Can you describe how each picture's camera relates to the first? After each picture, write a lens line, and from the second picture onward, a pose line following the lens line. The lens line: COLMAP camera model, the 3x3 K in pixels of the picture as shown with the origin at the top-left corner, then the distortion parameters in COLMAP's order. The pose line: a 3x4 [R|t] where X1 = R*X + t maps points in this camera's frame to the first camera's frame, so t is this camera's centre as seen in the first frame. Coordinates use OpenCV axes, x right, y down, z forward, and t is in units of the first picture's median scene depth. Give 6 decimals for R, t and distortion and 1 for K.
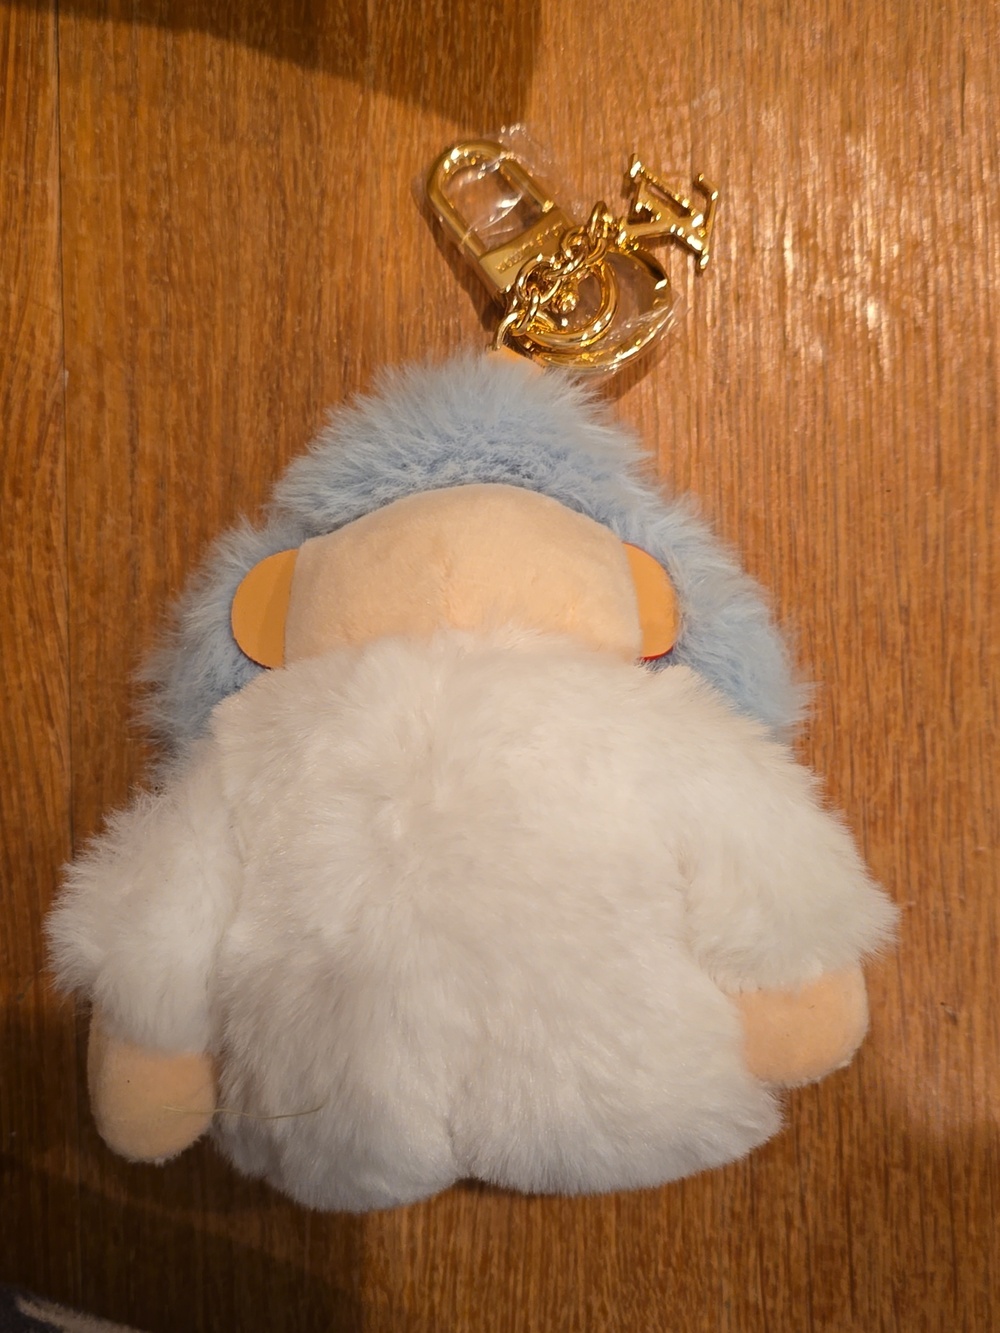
lens RADIAL K [[884.9, 0, 500.0], [0, 884.9, 666.5], [0, 0, 1]] dist [0.041308, -0.002730]
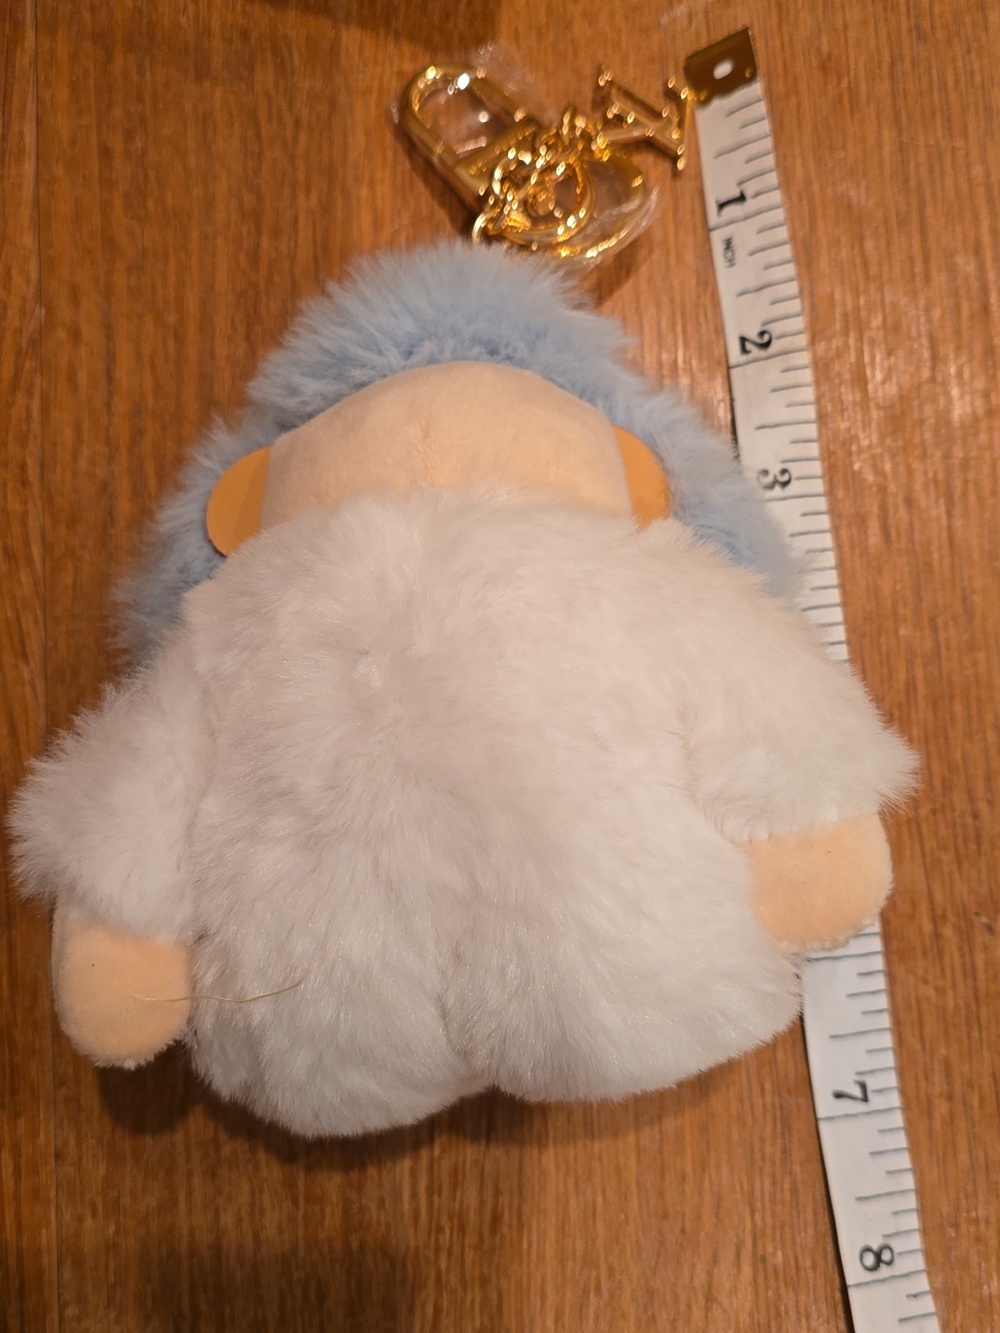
lens RADIAL K [[901.7, 0, 500.0], [0, 901.7, 666.5], [0, 0, 1]] dist [0.035245, 0.001220]
pose [[0.999288, -0.036464, -0.009644, 0.017920], [0.035607, 0.996340, -0.077708, 0.173774], [0.012442, 0.077309, 0.996930, 0.032275]]
